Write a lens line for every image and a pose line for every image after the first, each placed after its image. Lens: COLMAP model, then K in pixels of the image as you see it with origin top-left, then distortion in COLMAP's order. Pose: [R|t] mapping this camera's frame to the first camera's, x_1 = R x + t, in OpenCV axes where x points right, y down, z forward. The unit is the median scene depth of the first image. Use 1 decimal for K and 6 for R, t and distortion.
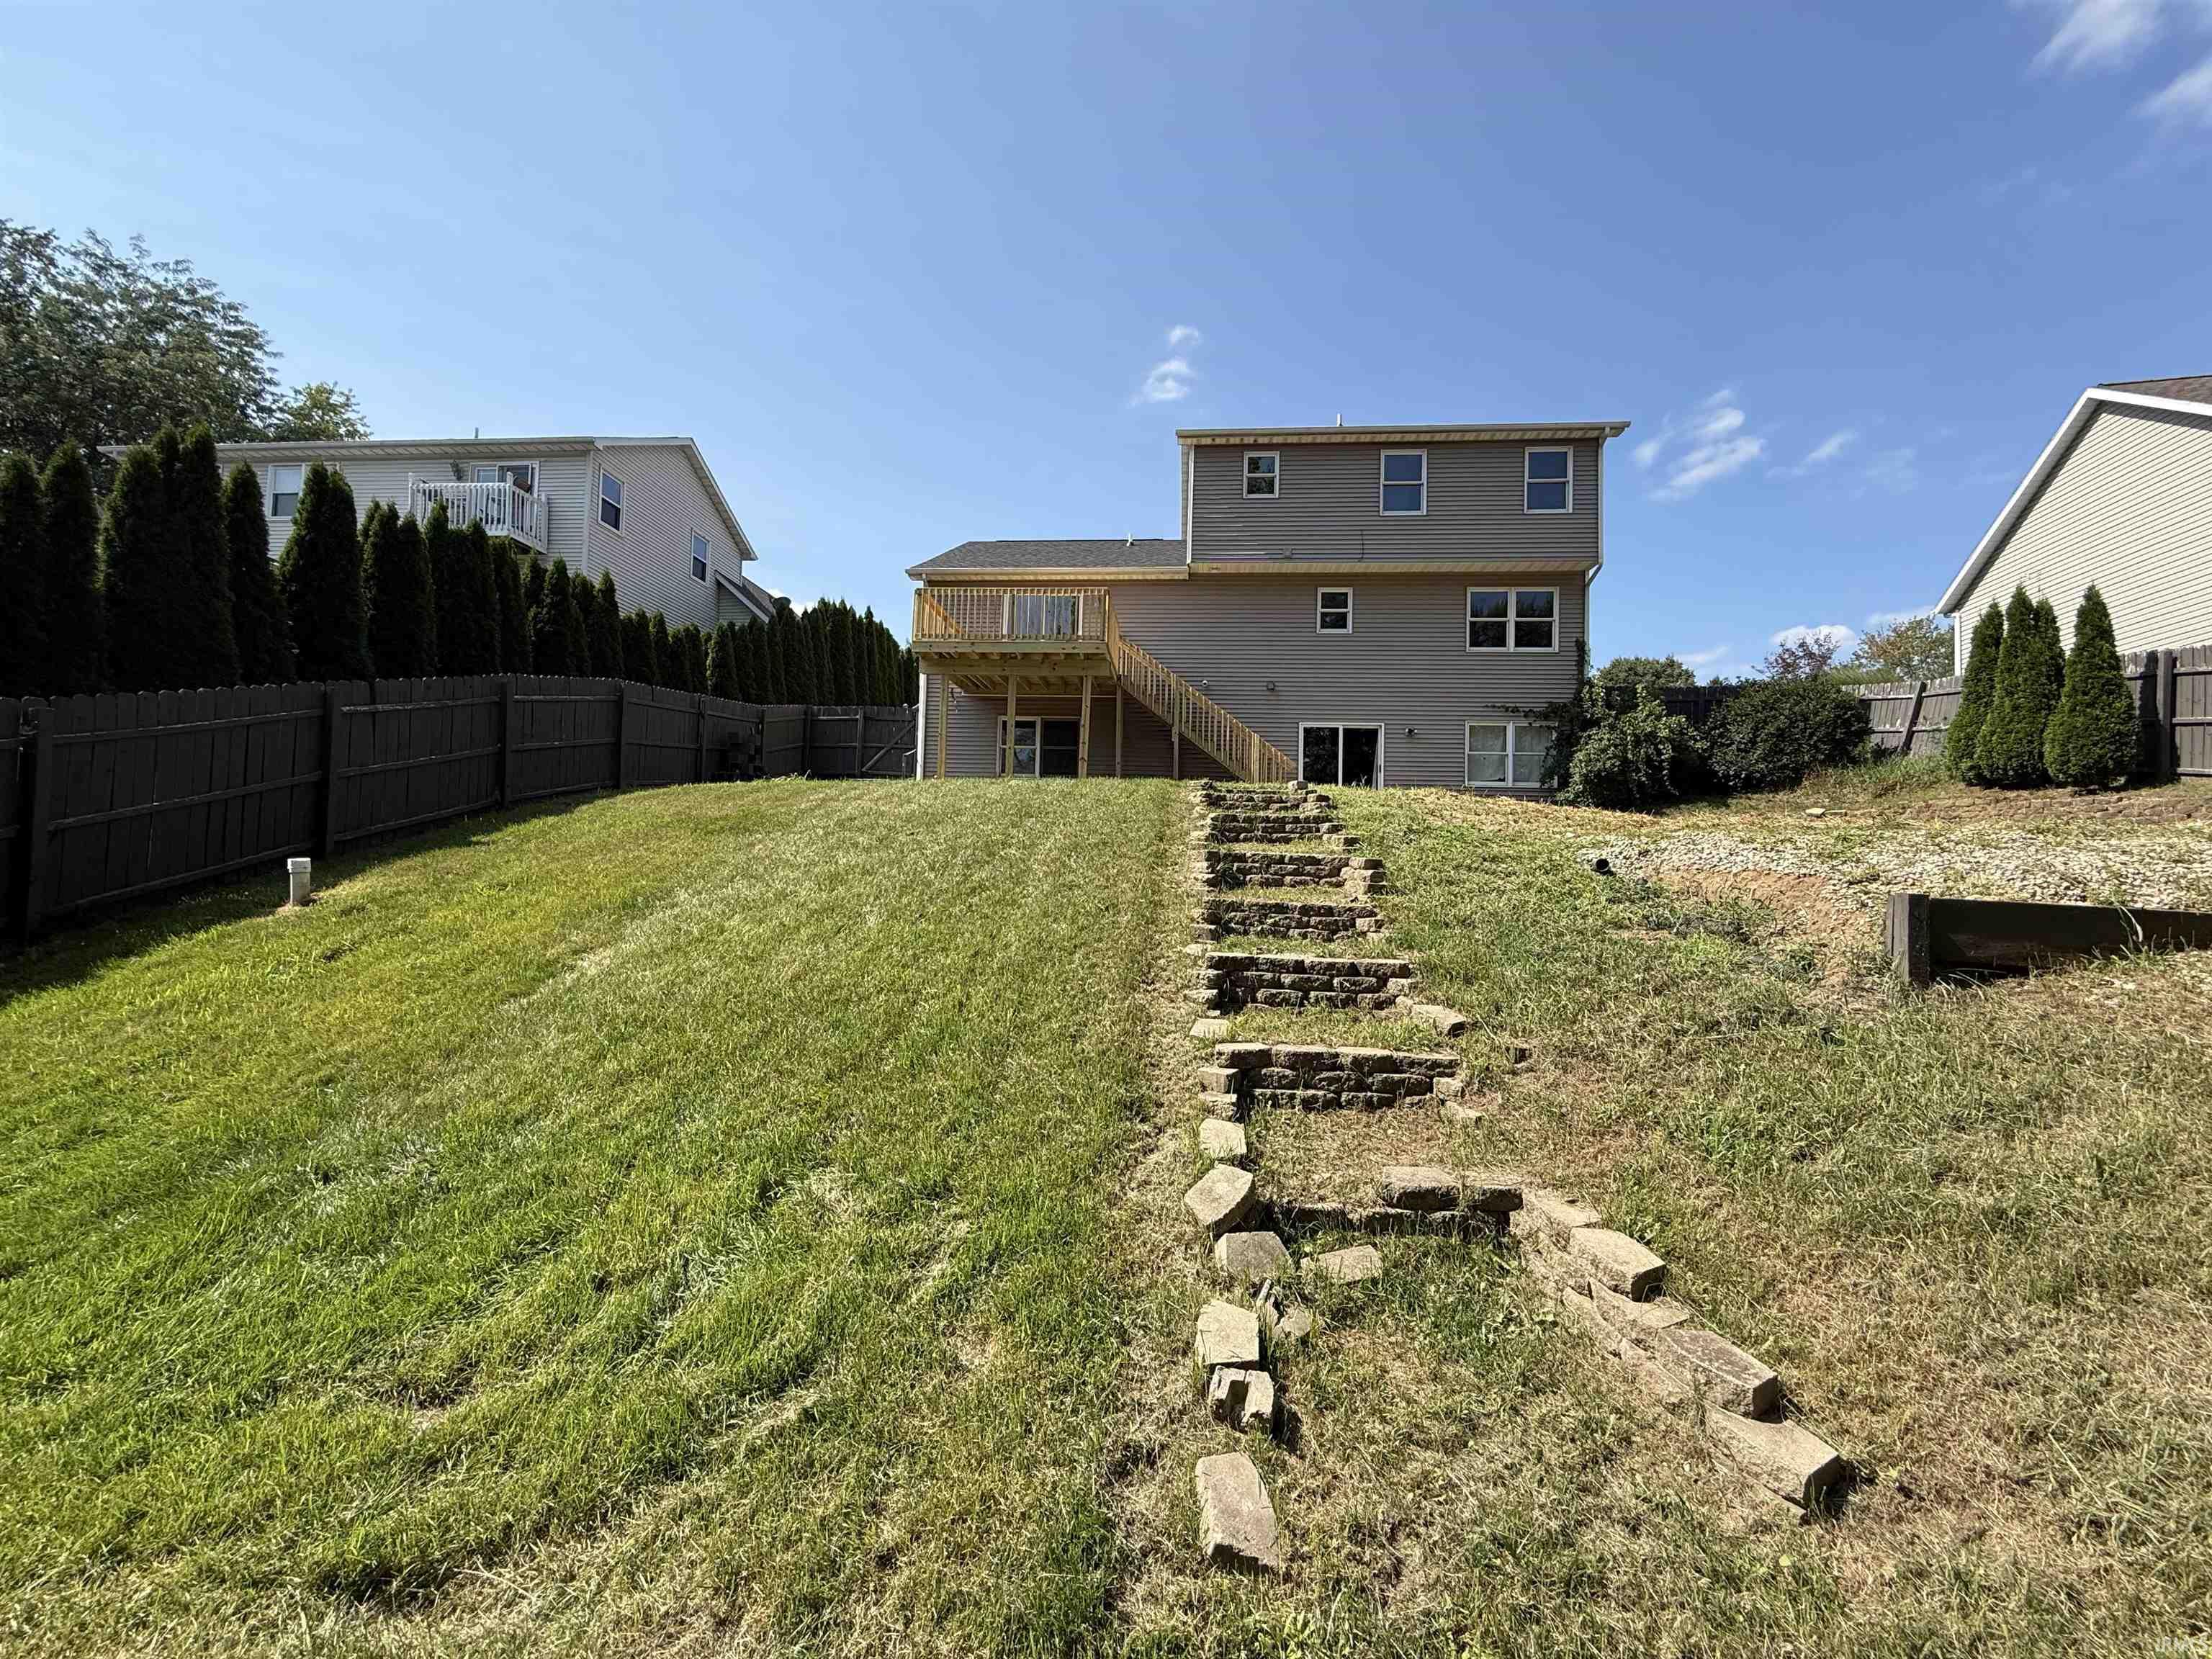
lens RADIAL K [[877.2, 0, 1106.0], [0, 877.2, 829.5], [0, 0, 1]] dist [-0.031151, 0.035286]
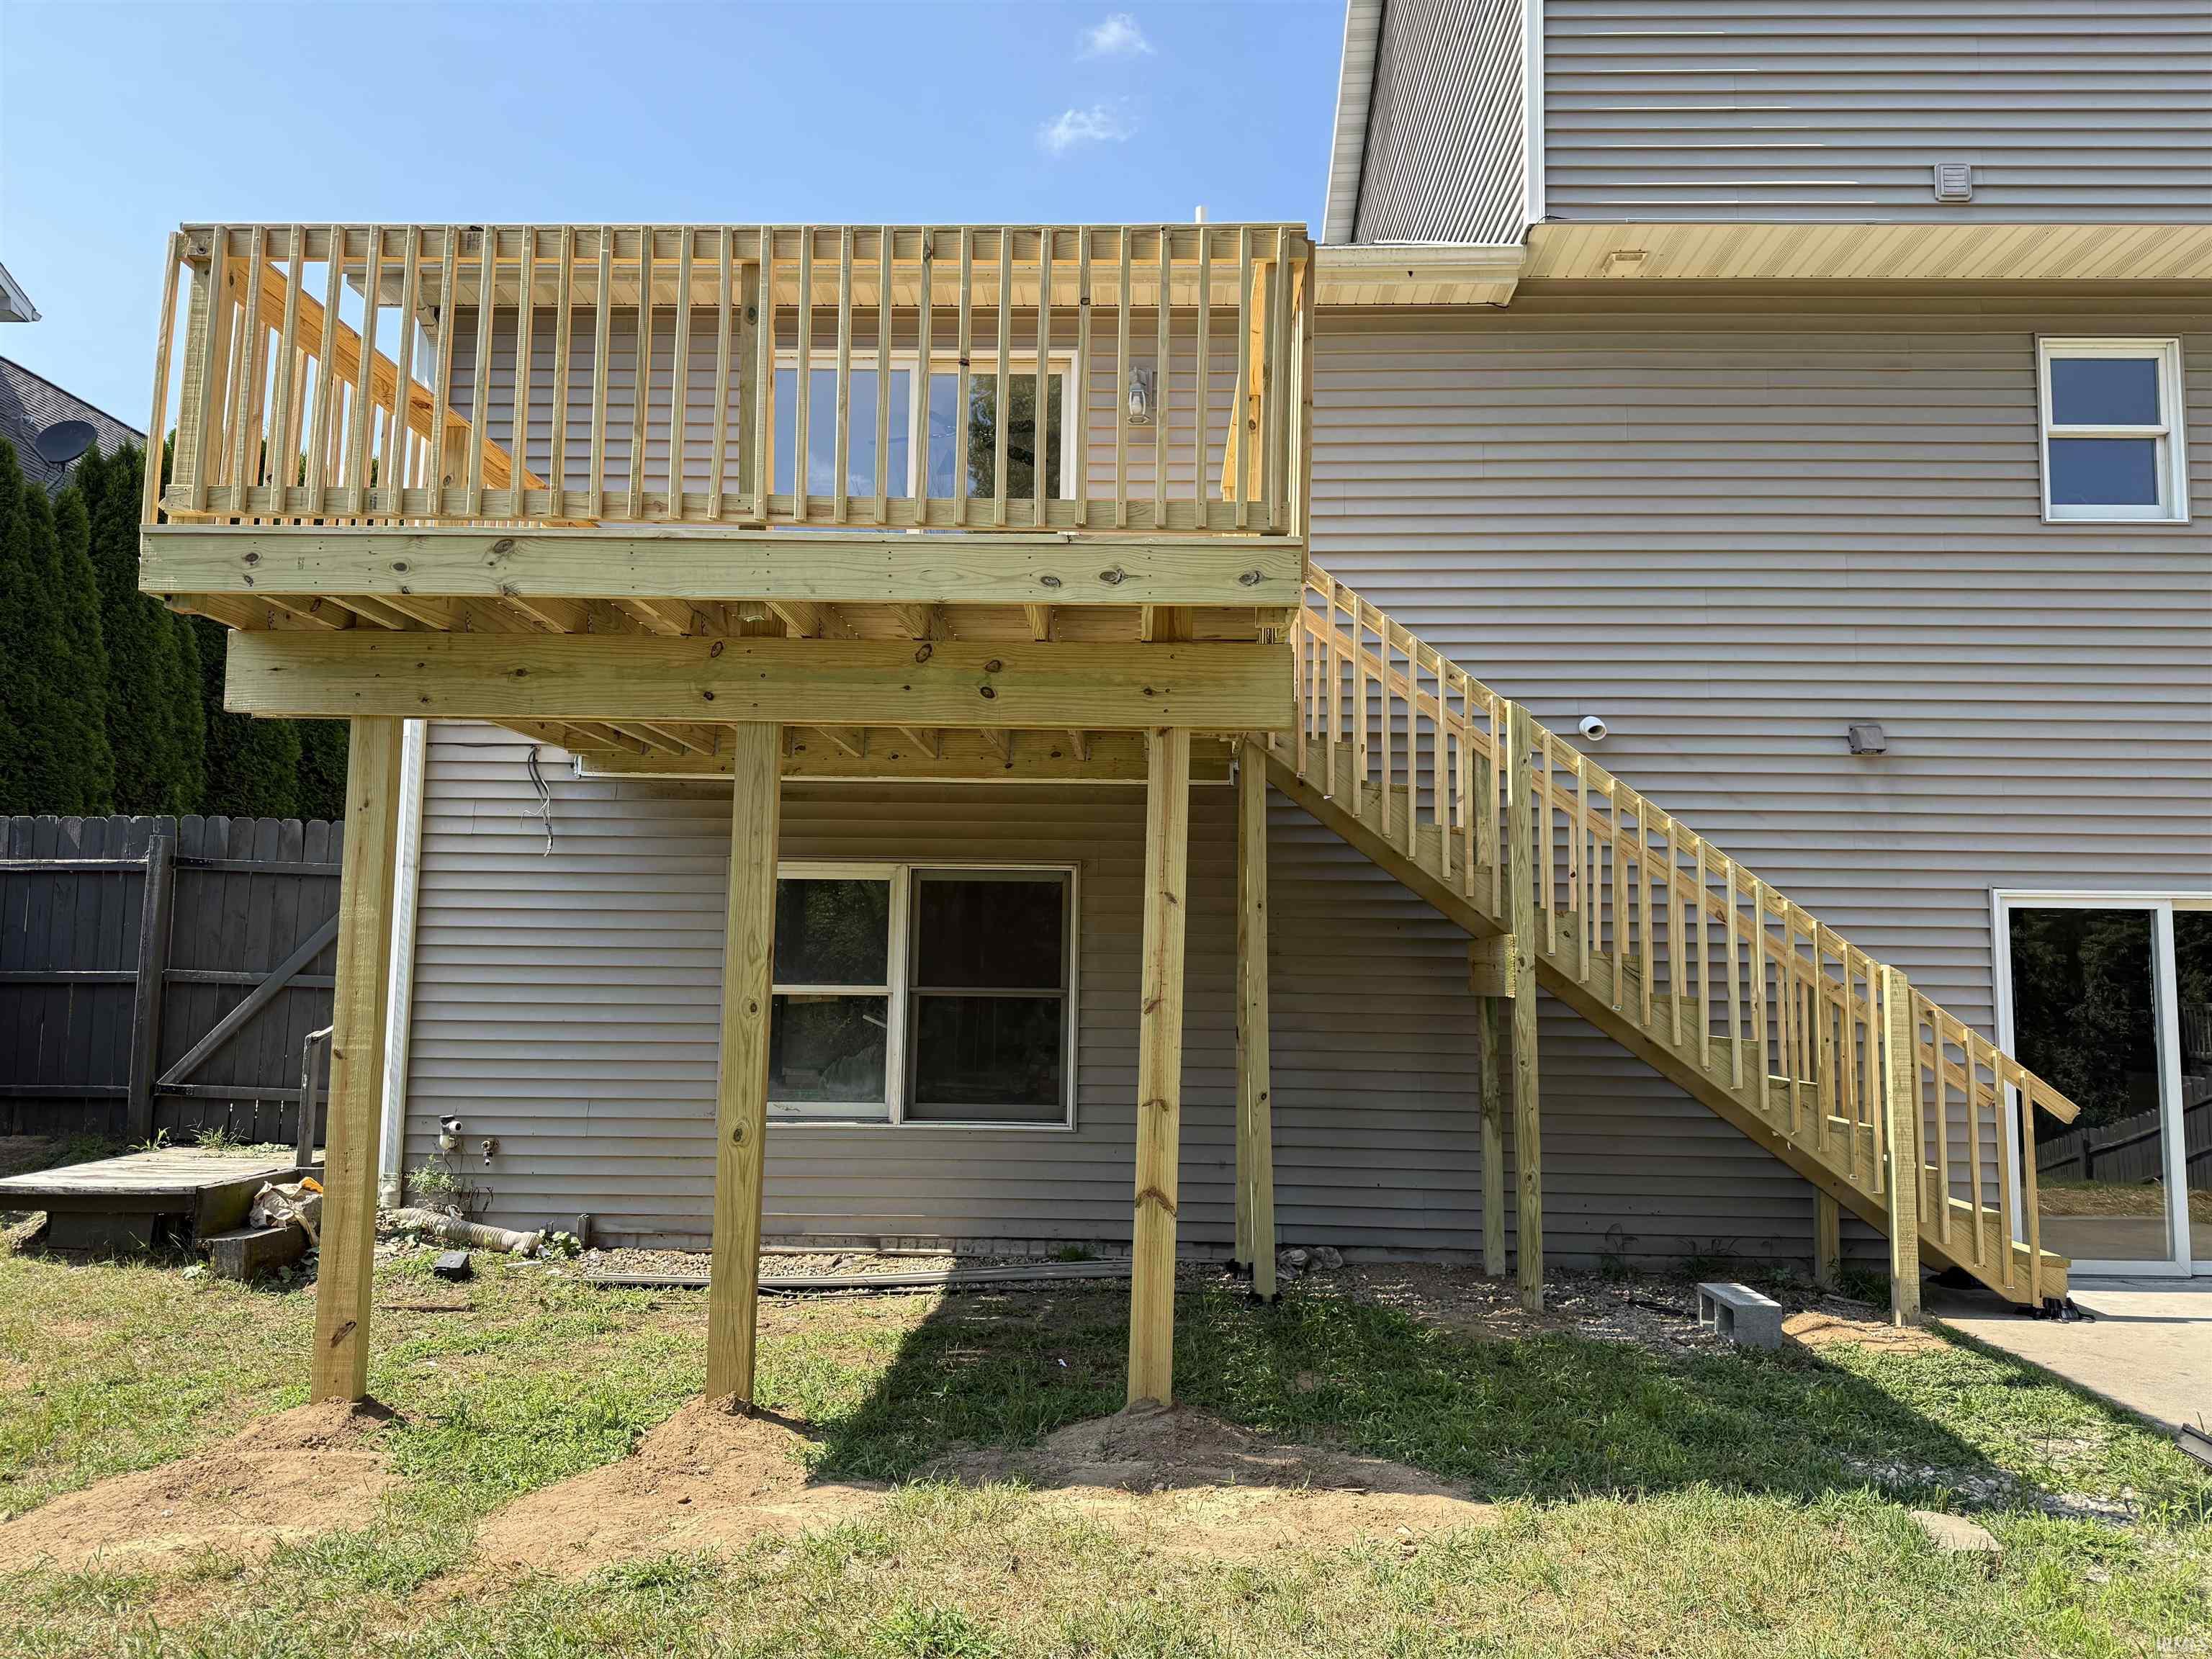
lens RADIAL K [[1534.7, 0, 1106.0], [0, 1534.7, 829.5], [0, 0, 1]] dist [0.042708, -0.054222]
pose [[0.998199, -0.007067, 0.059571, -0.049518], [0.010136, 0.998628, -0.051373, -0.127951], [-0.059127, 0.051884, 0.996901, 0.632983]]
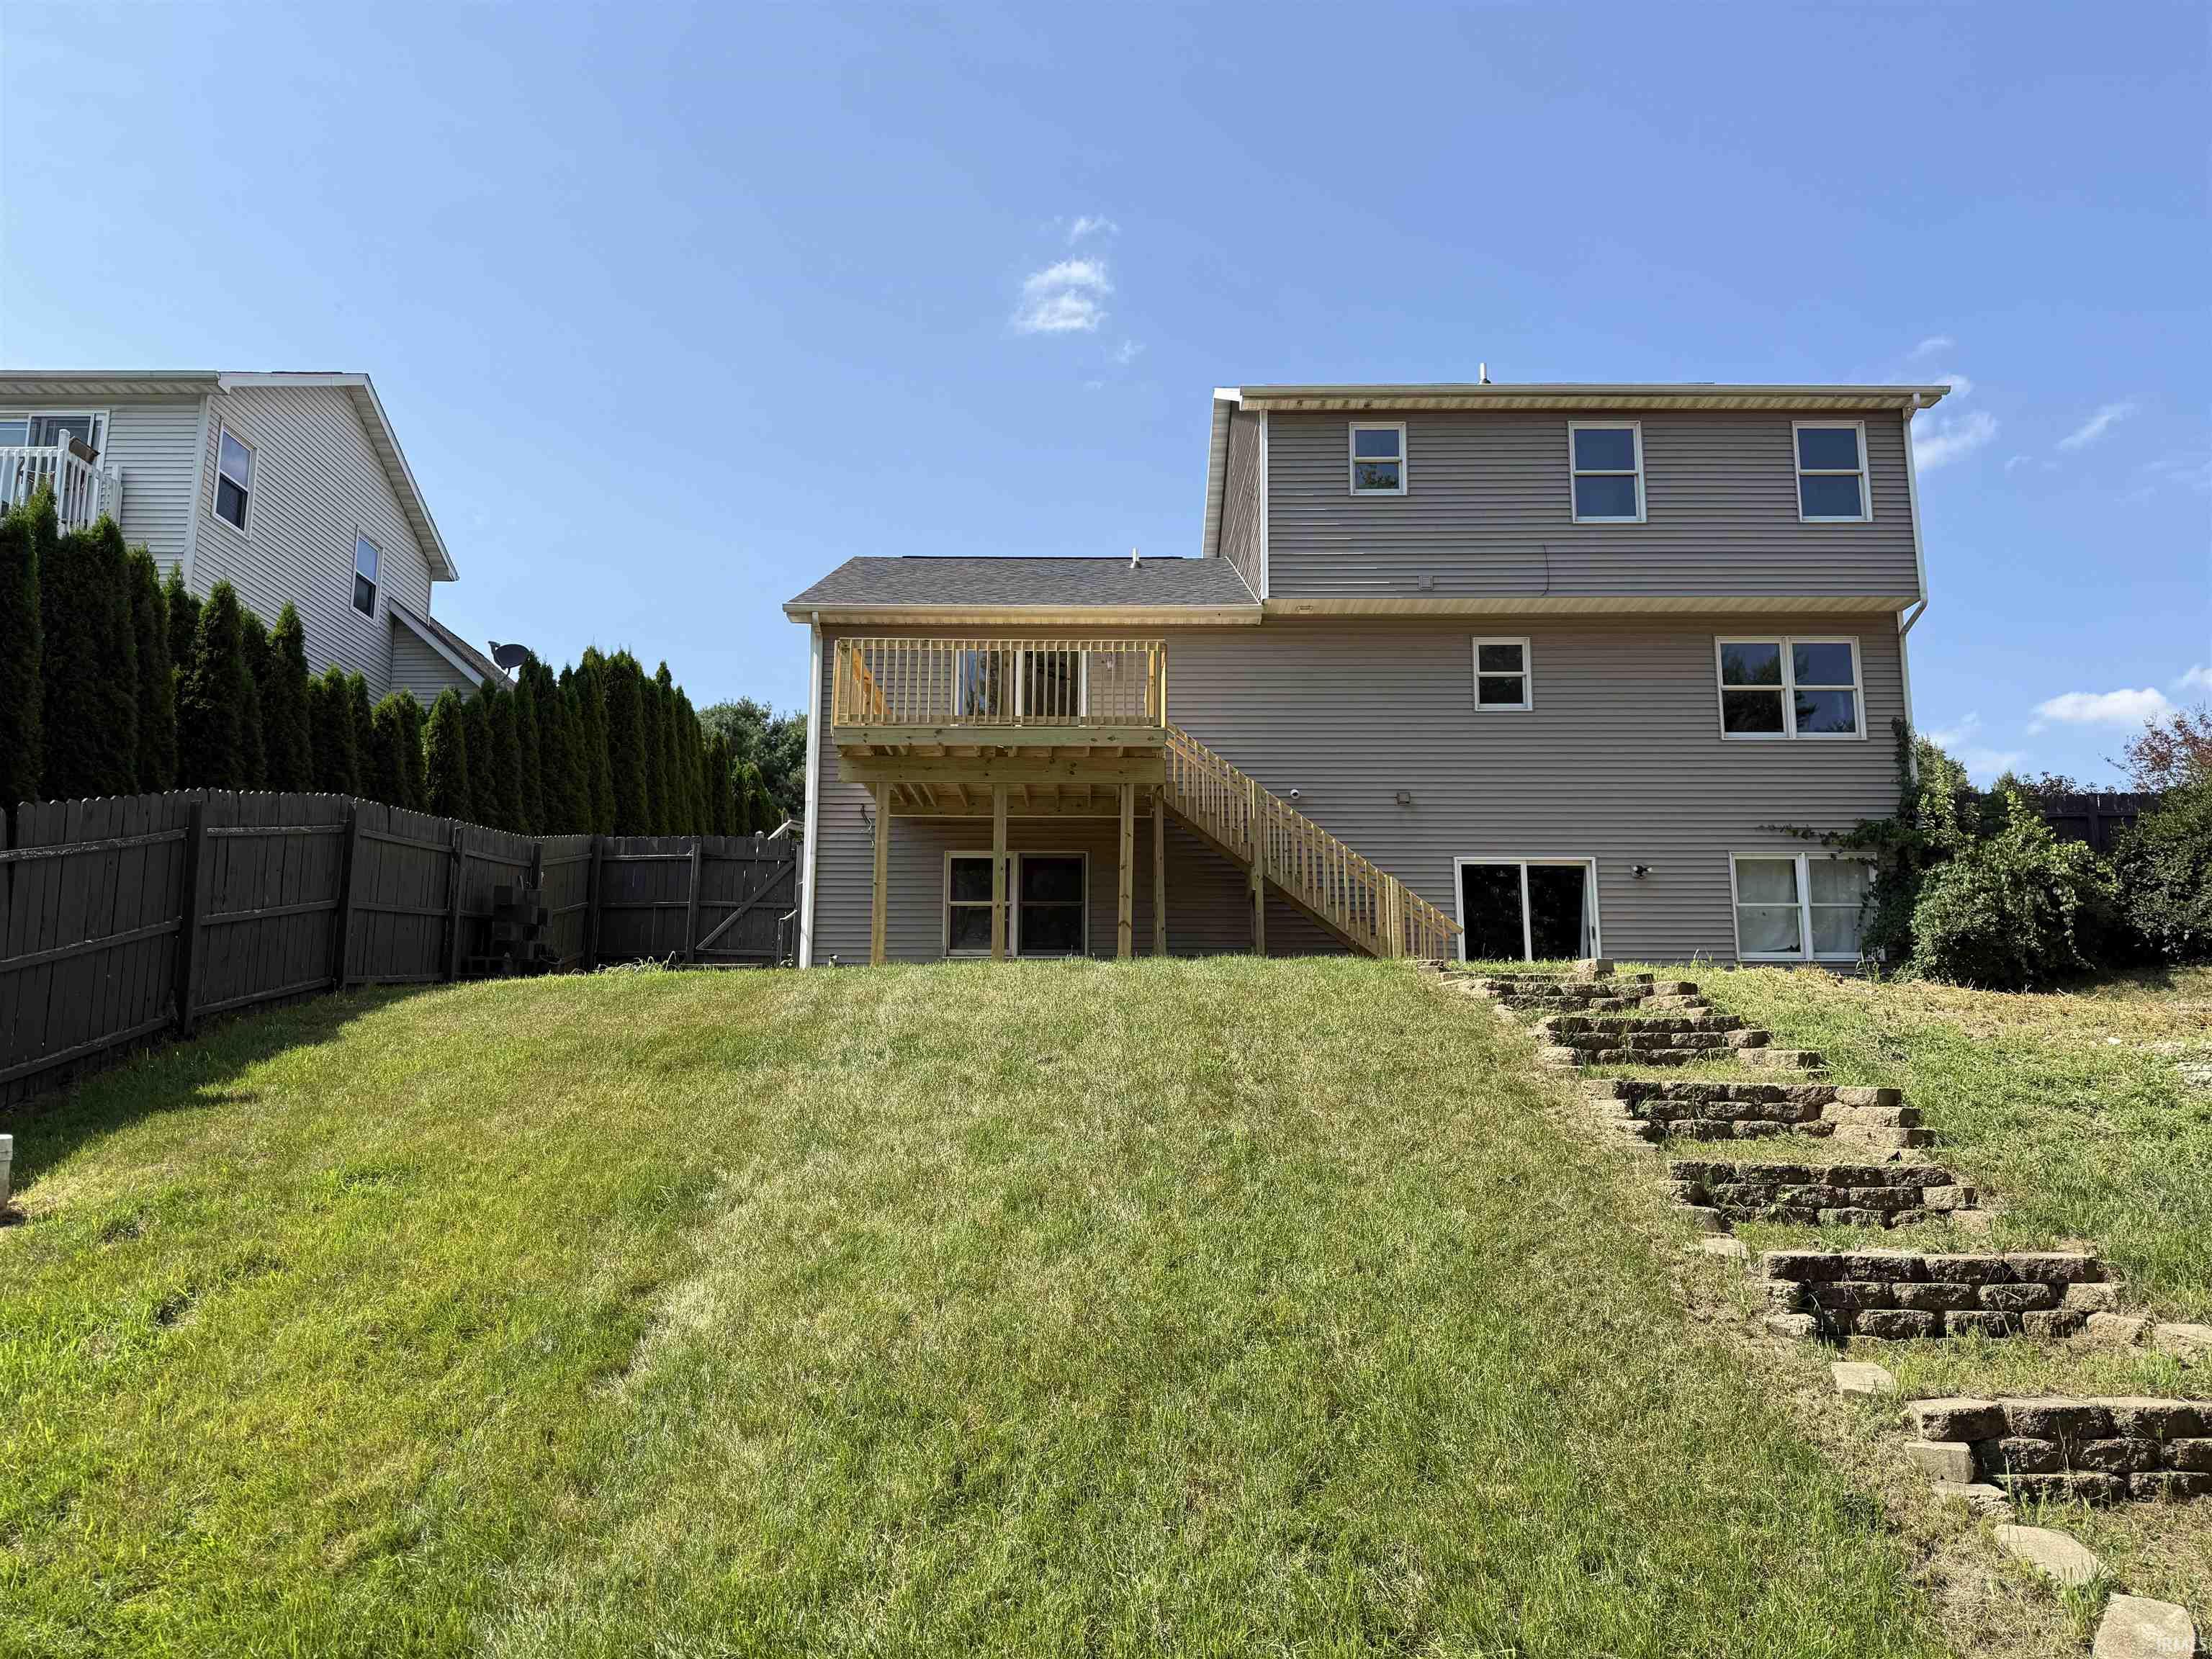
lens RADIAL K [[1534.7, 0, 1106.0], [0, 1534.7, 829.5], [0, 0, 1]] dist [0.042708, -0.054222]
pose [[0.995086, -0.007896, 0.098702, -0.128209], [0.021337, 0.990495, -0.135882, -0.003929], [-0.096691, 0.137320, 0.985796, -0.015945]]
